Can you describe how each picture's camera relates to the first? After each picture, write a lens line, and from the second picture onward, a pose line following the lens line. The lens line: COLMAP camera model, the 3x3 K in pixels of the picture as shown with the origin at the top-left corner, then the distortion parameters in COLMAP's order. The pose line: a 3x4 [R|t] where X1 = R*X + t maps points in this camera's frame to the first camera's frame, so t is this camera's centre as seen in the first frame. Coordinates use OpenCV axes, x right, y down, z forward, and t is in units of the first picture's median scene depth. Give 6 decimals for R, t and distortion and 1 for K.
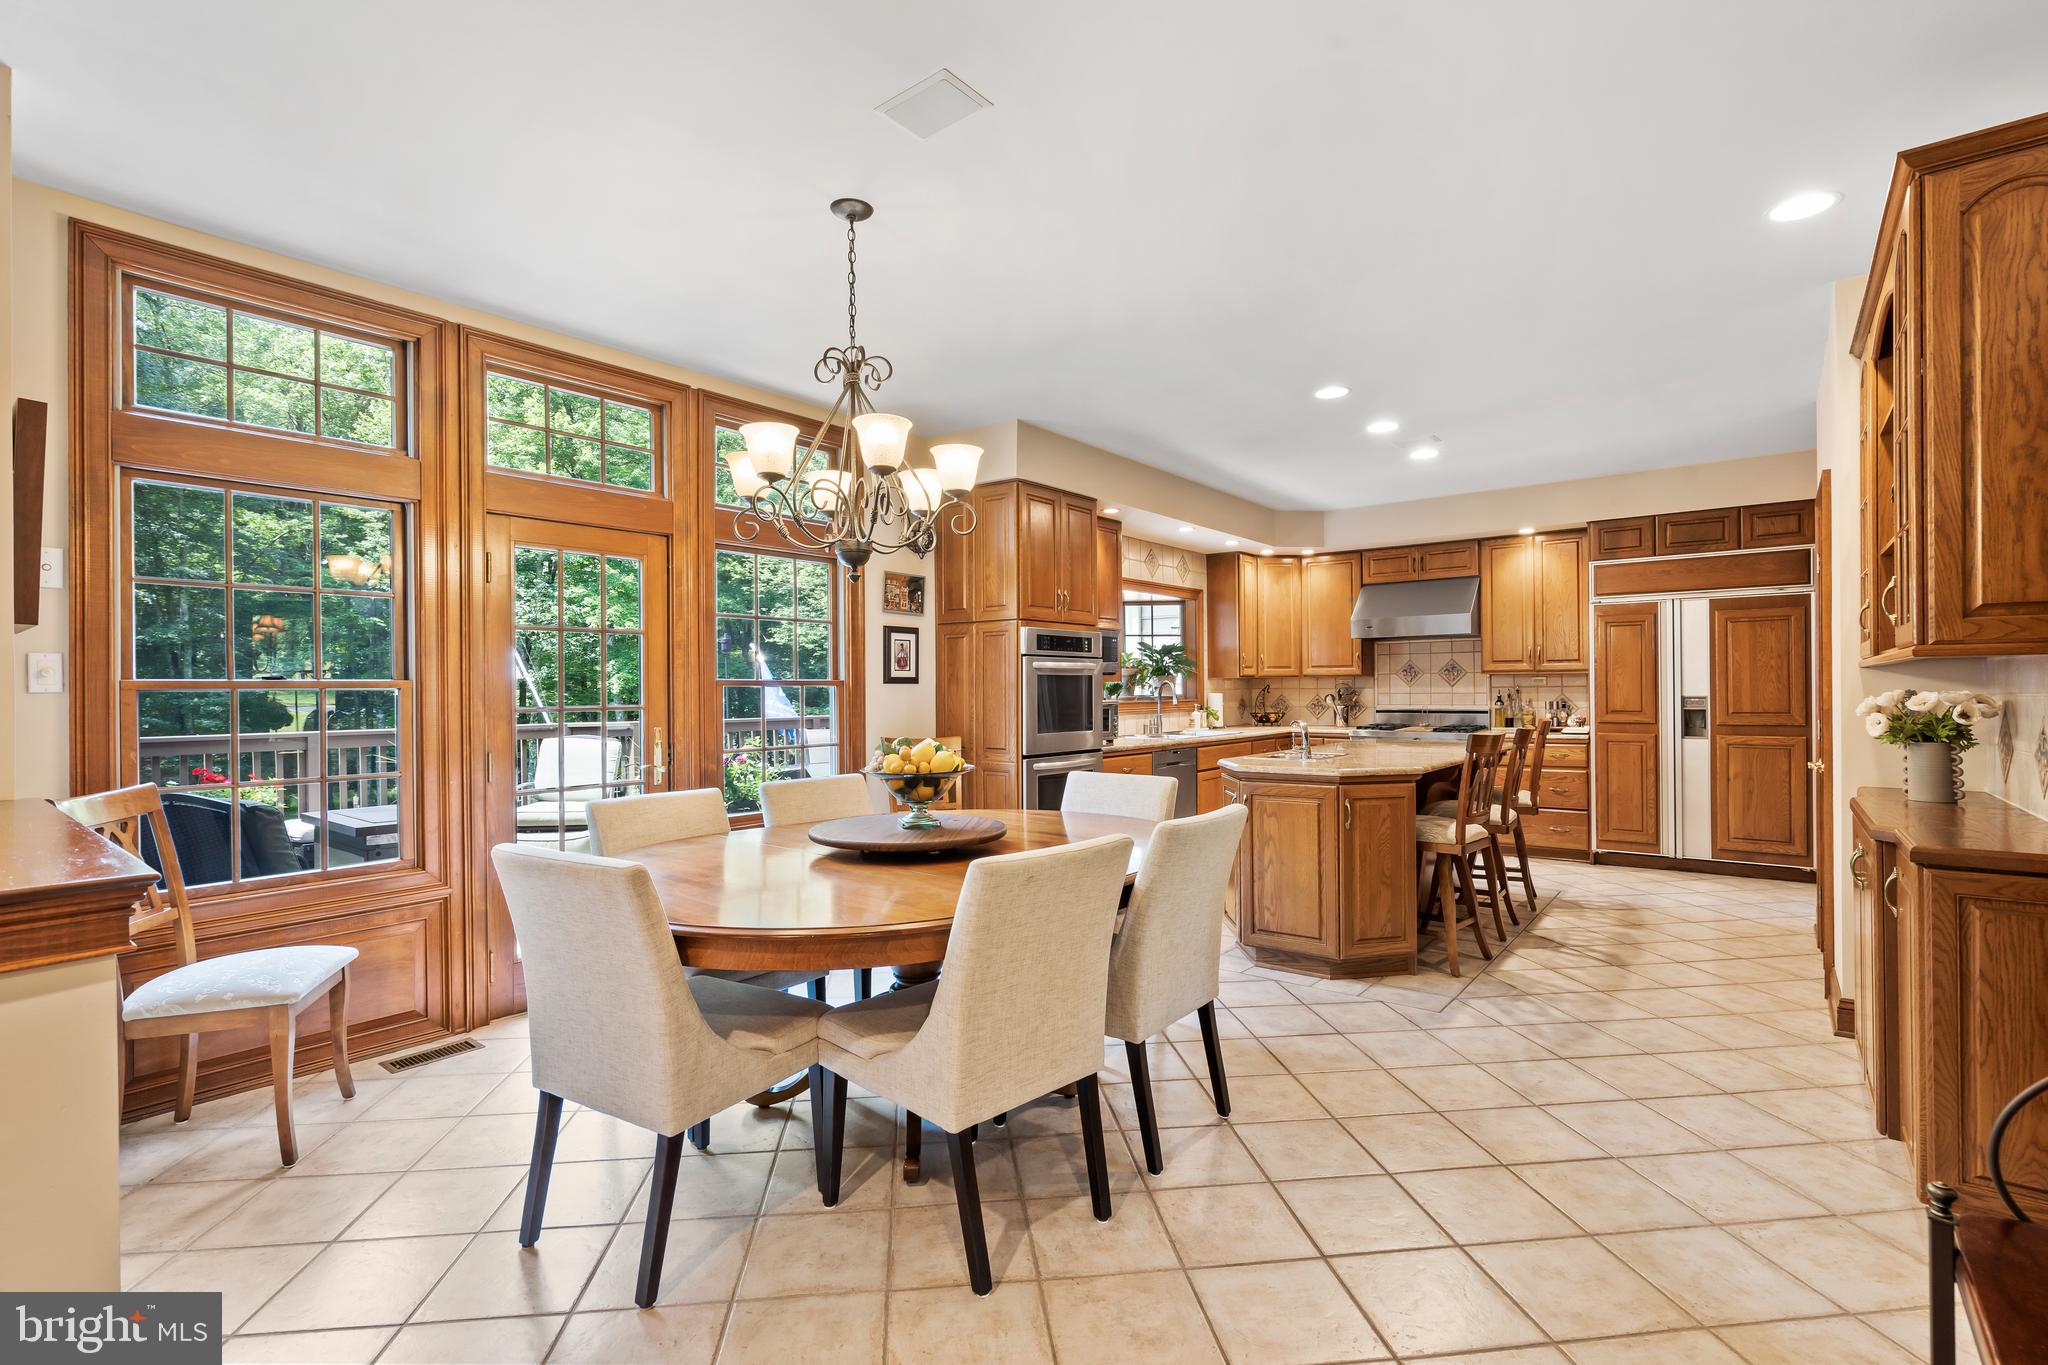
lens RADIAL K [[947.0, 0, 1025.6], [0, 947.0, 684.9], [0, 0, 1]] dist [-0.001709, 0.001663]
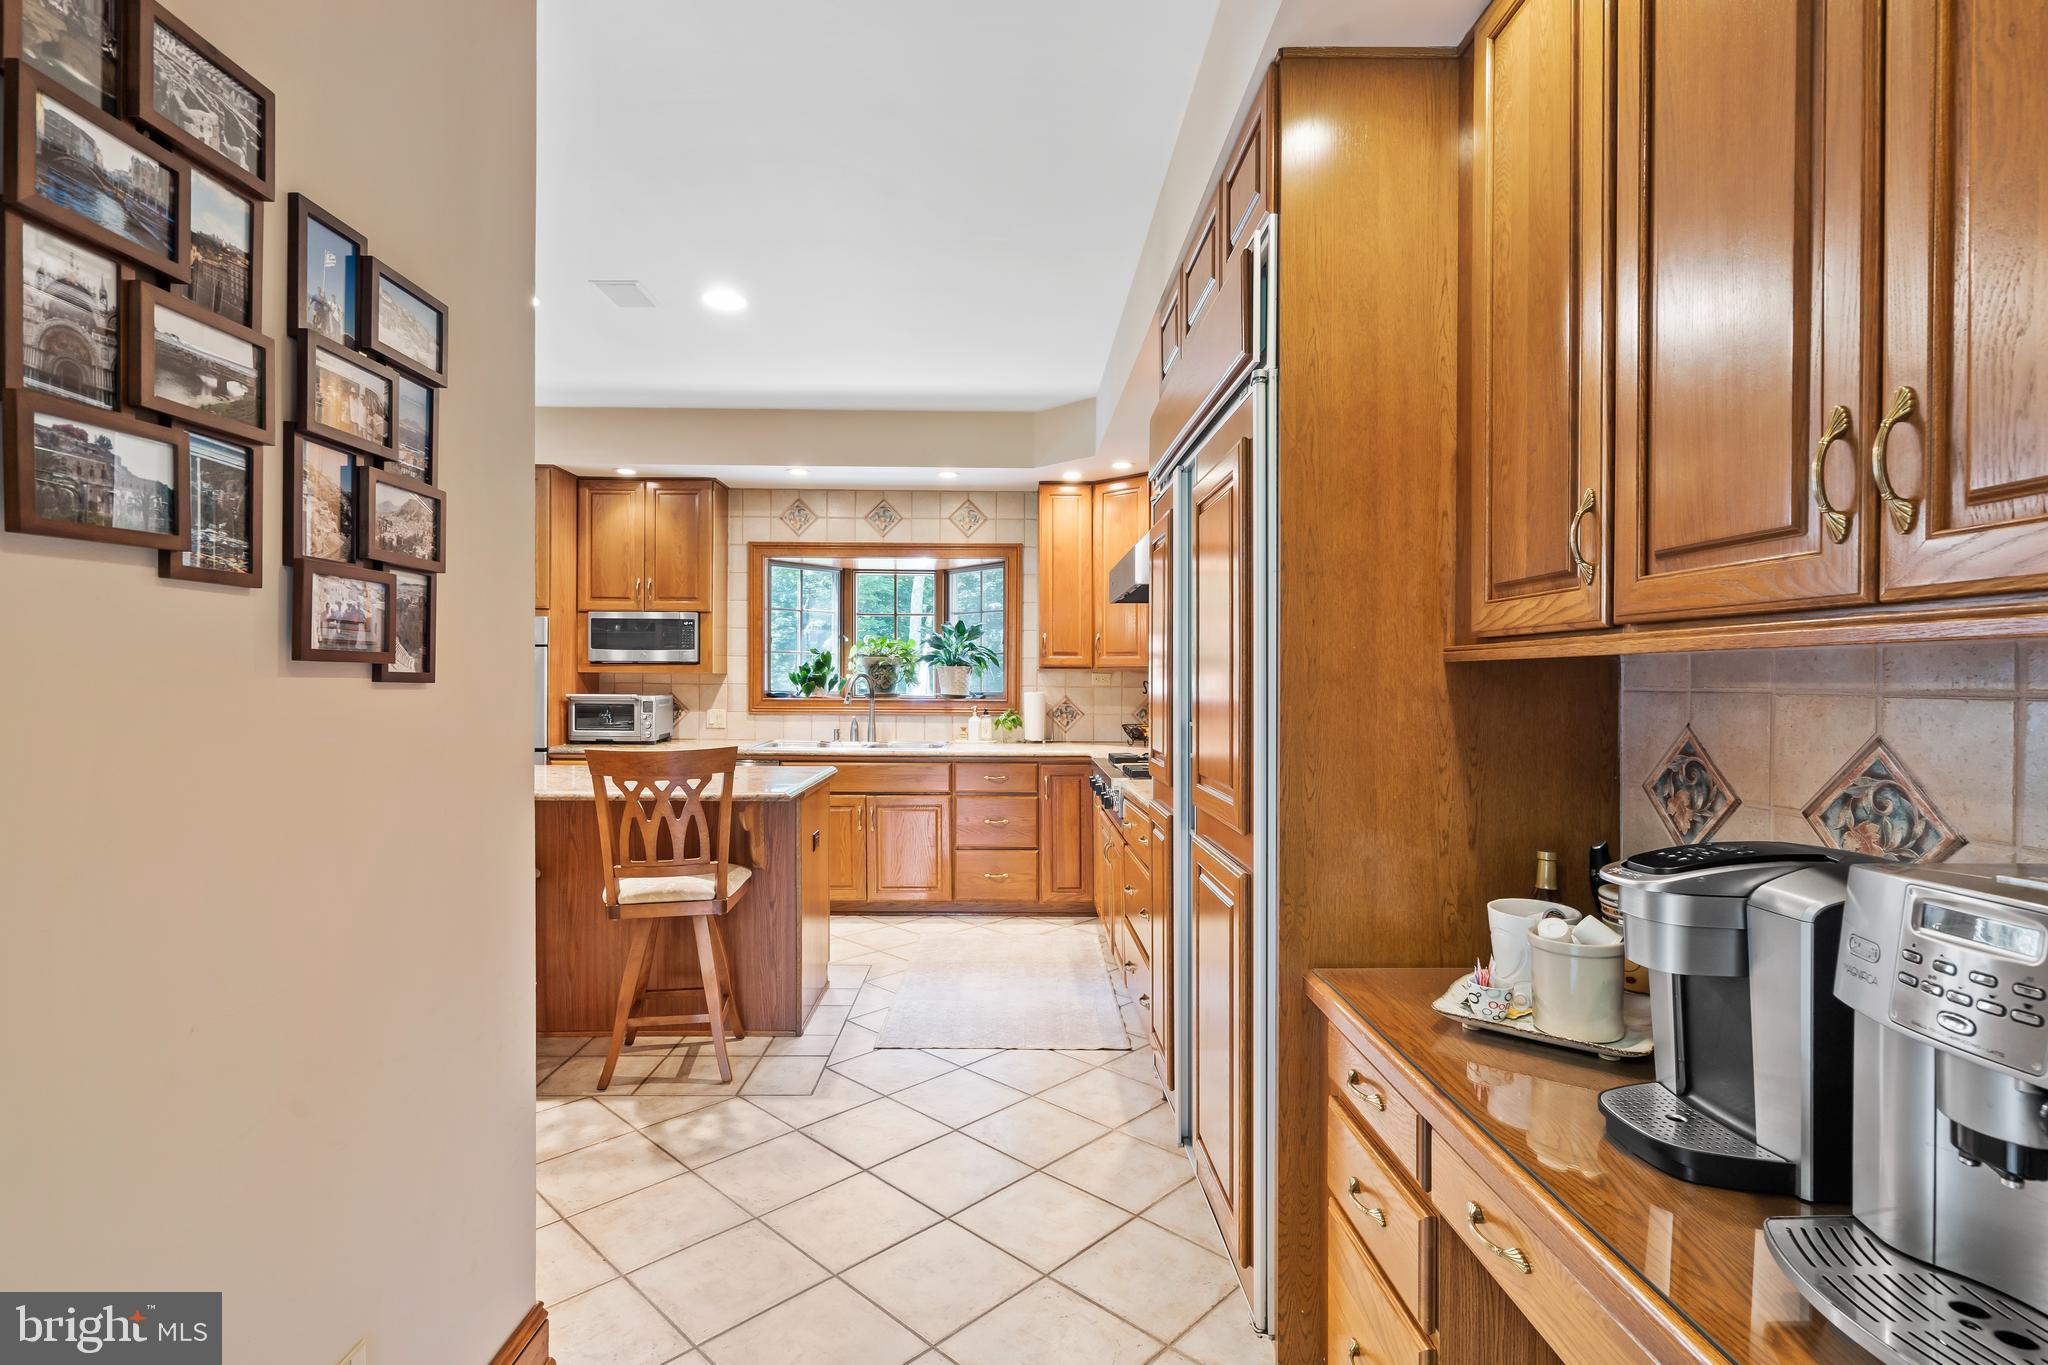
lens RADIAL K [[972.6, 0, 1024.0], [0, 972.6, 682.5], [0, 0, 1]] dist [-0.000581, 0.000301]
pose [[0.634107, 0.013685, -0.773124, 0.935961], [-0.009878, 0.999905, 0.009598, -0.006383], [0.773182, 0.001550, 0.634182, 0.685766]]
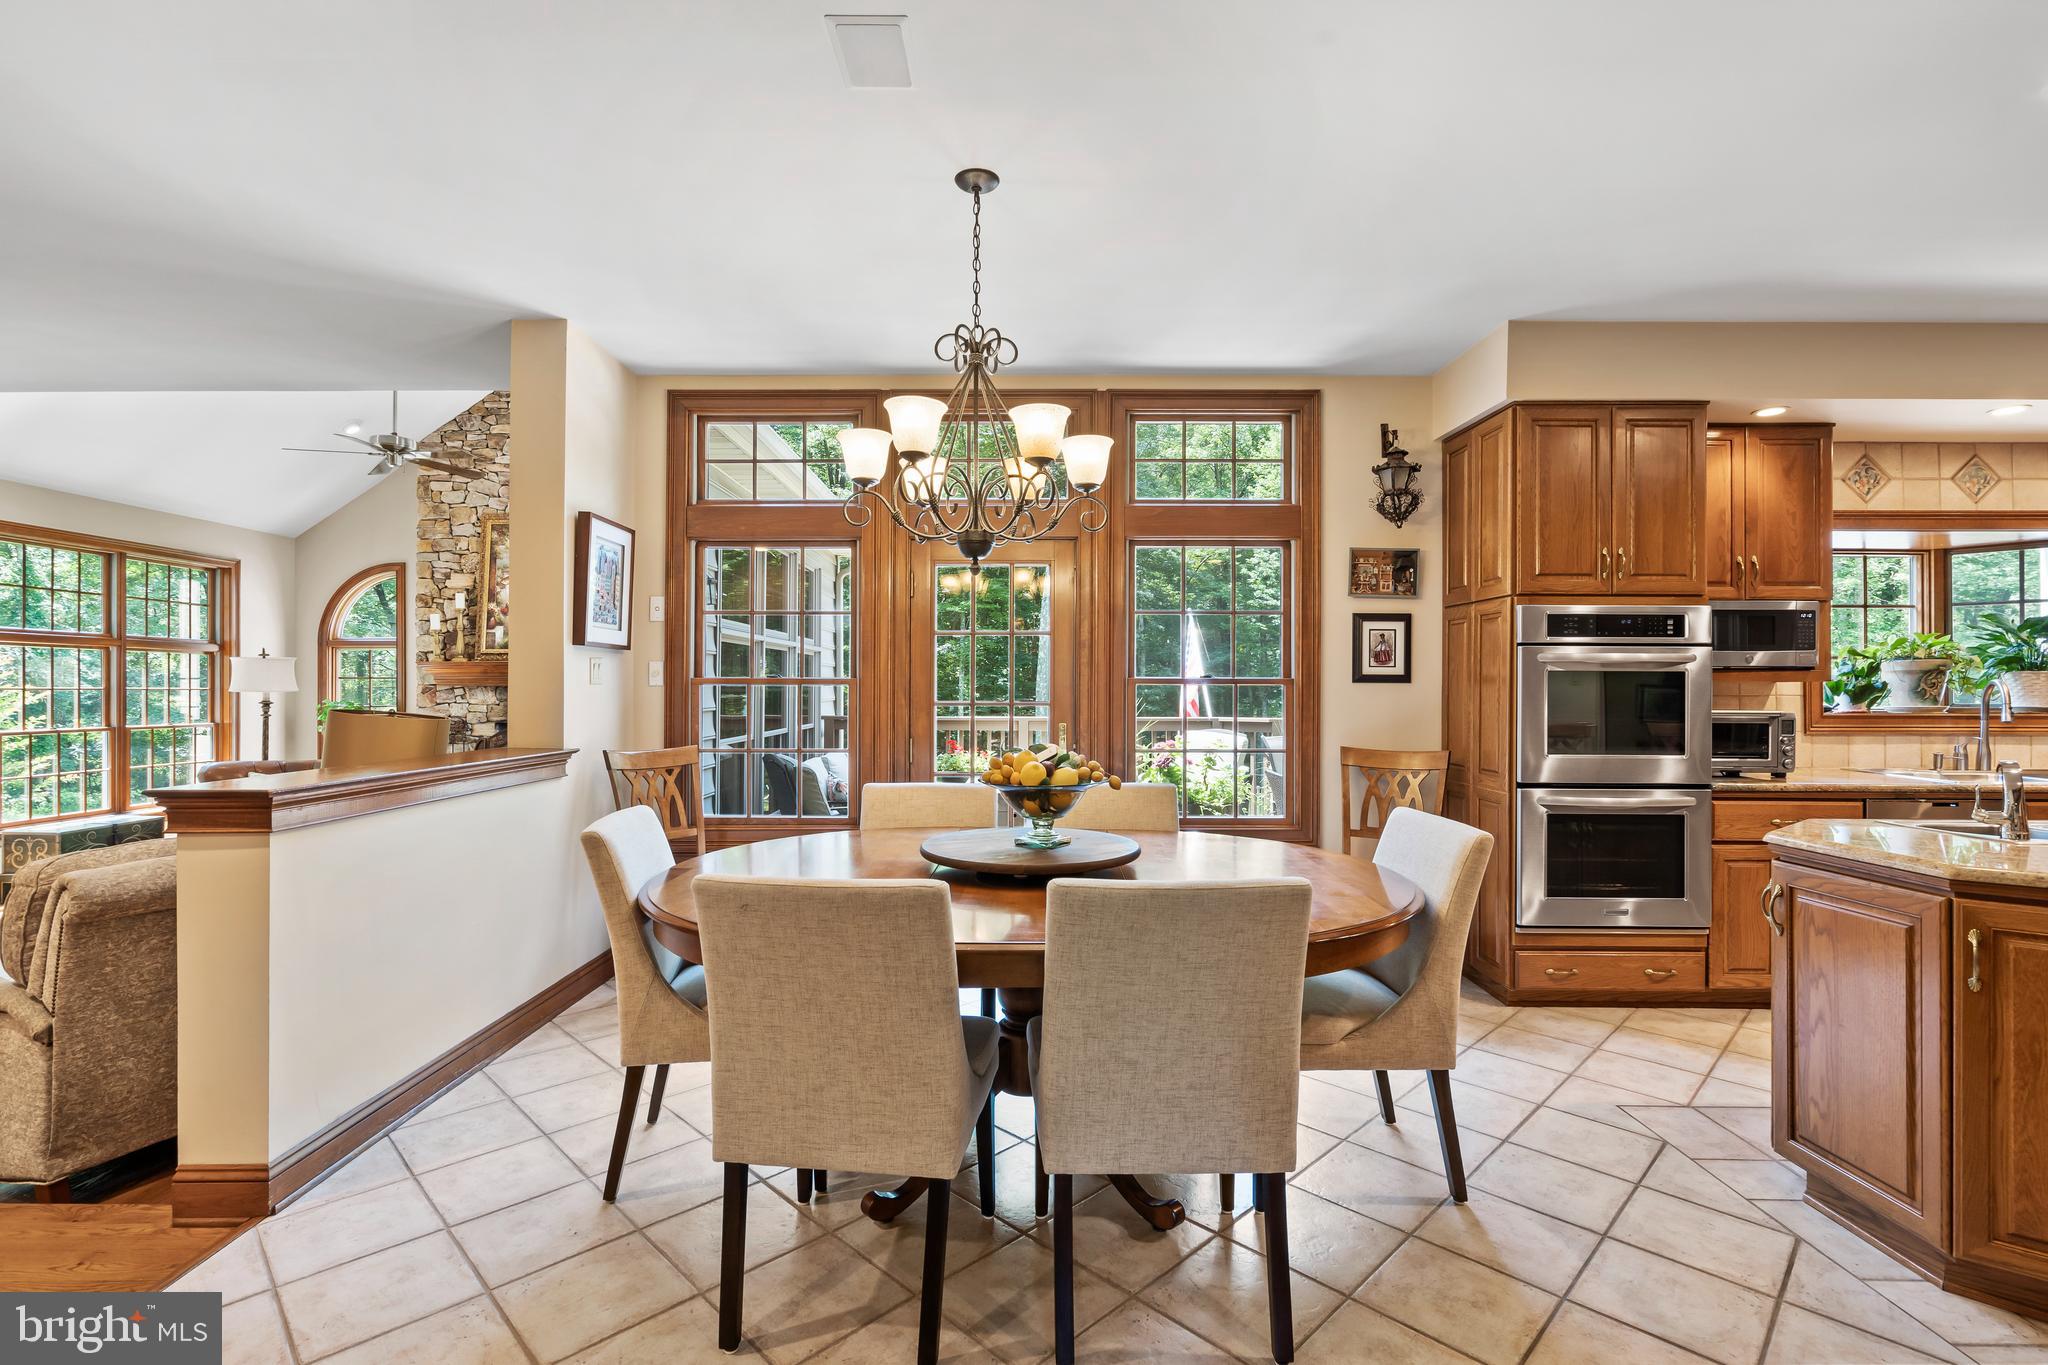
lens RADIAL K [[943.4, 0, 1015.3], [0, 943.4, 682.7], [0, 0, 1]] dist [0.002159, 0.000308]
pose [[0.618680, 0.007508, -0.785607, 0.260238], [-0.005116, 0.999972, 0.005528, -0.003305], [0.785626, 0.000599, 0.618701, 0.200128]]
